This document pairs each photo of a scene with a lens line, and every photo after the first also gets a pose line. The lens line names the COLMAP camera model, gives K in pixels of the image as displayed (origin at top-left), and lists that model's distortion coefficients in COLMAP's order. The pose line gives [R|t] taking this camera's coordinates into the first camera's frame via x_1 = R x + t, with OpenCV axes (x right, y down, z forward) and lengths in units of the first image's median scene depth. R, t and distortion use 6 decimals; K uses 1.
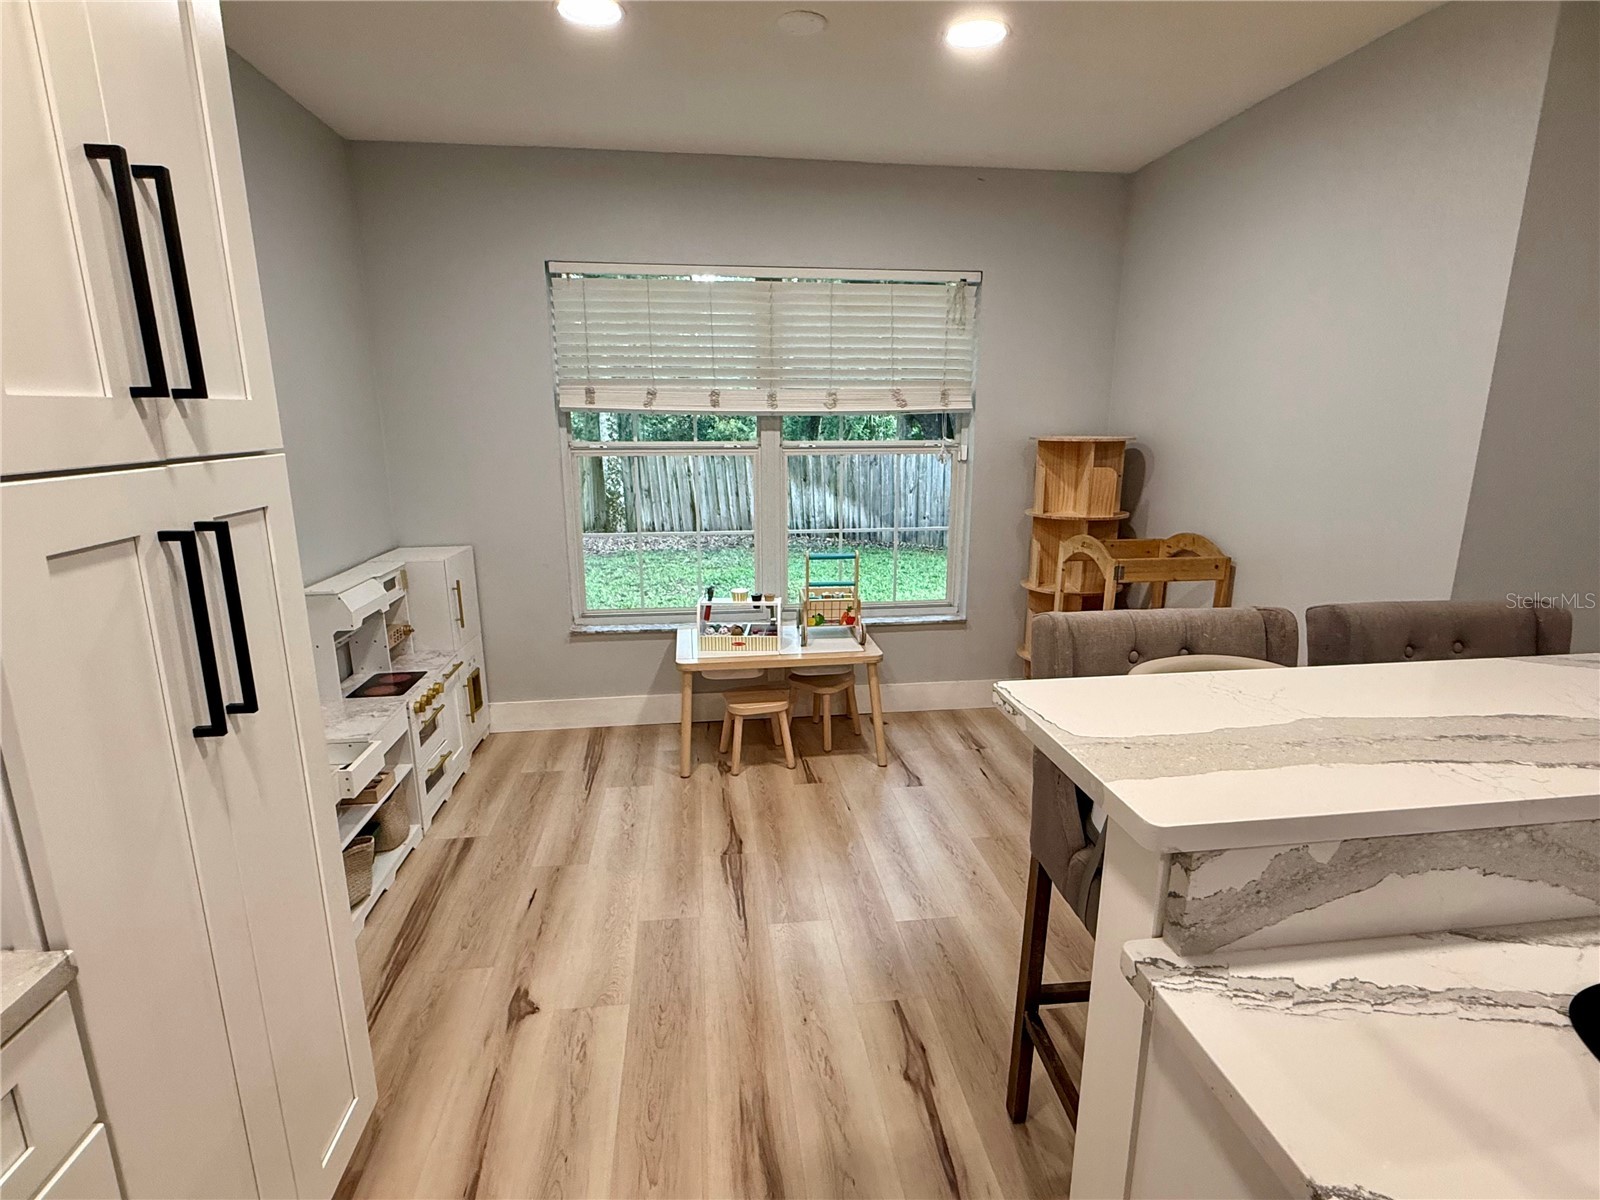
lens RADIAL K [[801.6, 0, 792.5], [0, 801.6, 603.0], [0, 0, 1]] dist [-0.001412, 0.000645]
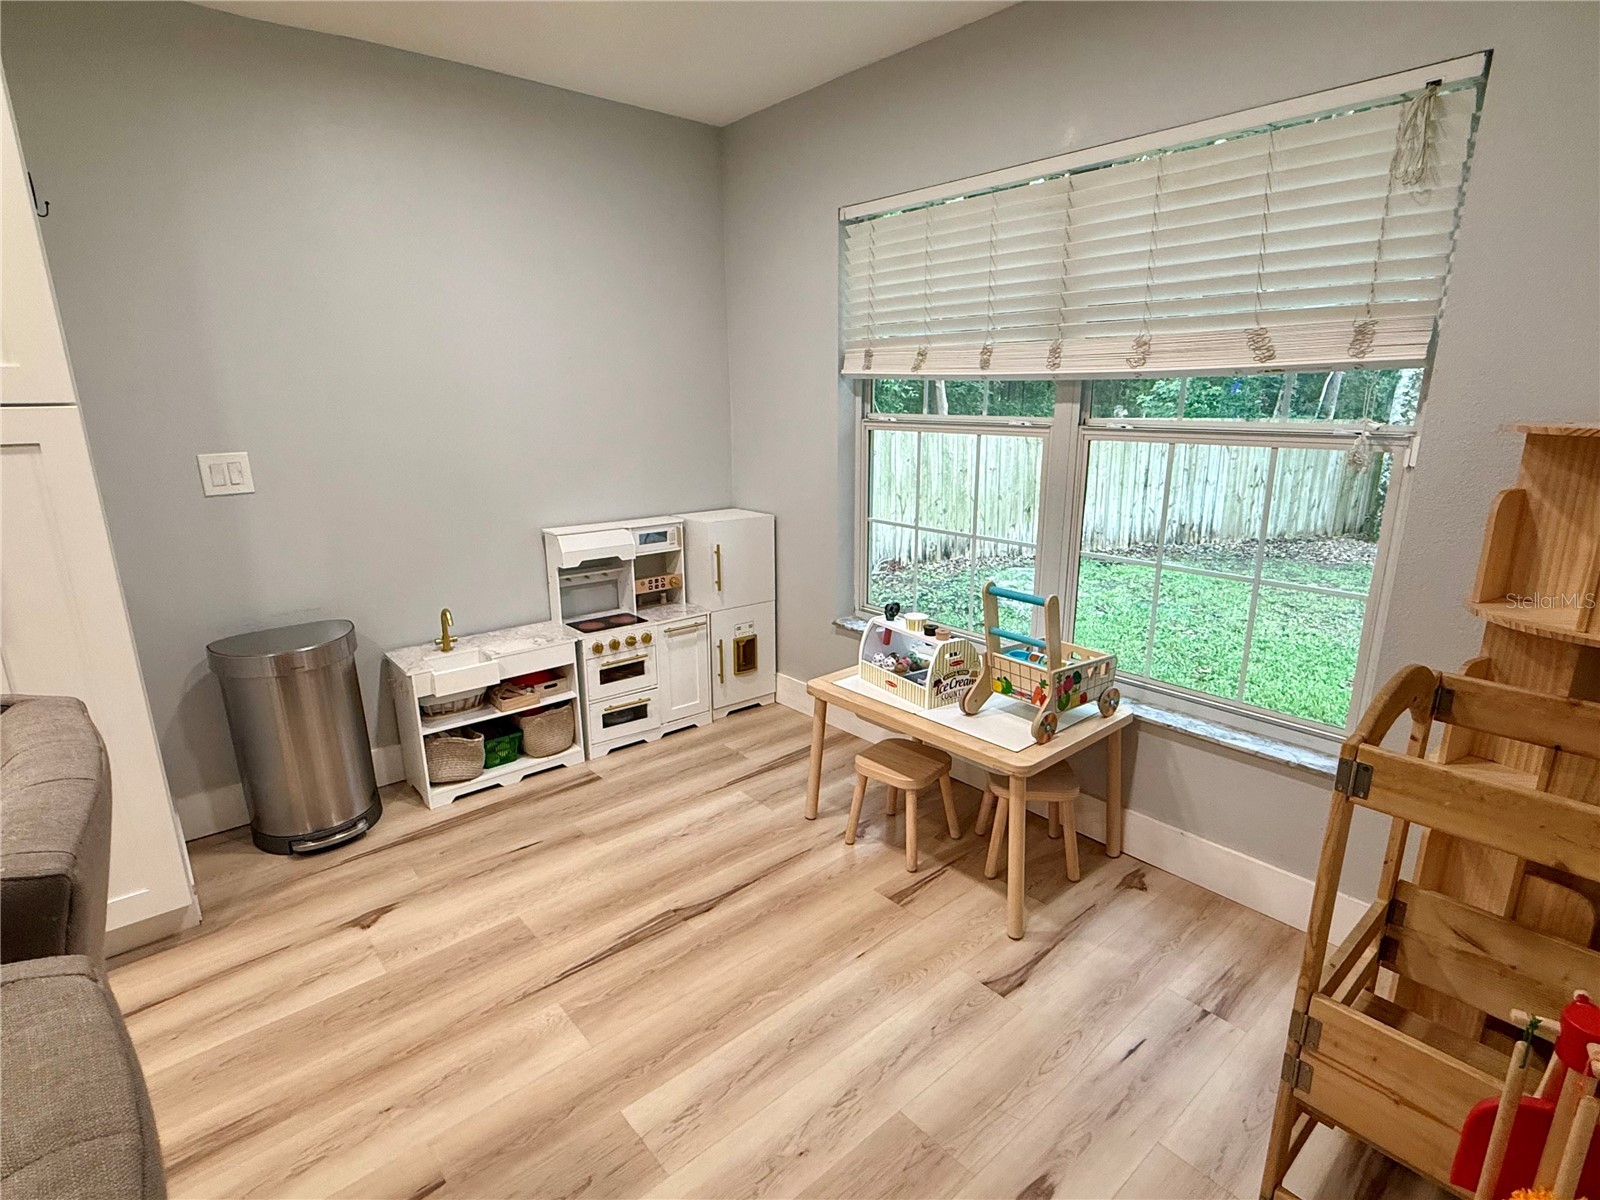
lens RADIAL K [[801.6, 0, 797.1], [0, 801.6, 599.2], [0, 0, 1]] dist [-0.001412, 0.000645]
pose [[0.556850, 0.206233, -0.804603, 0.459903], [-0.186021, 0.975045, 0.121179, -0.098398], [0.809515, 0.082195, 0.581317, 0.463982]]
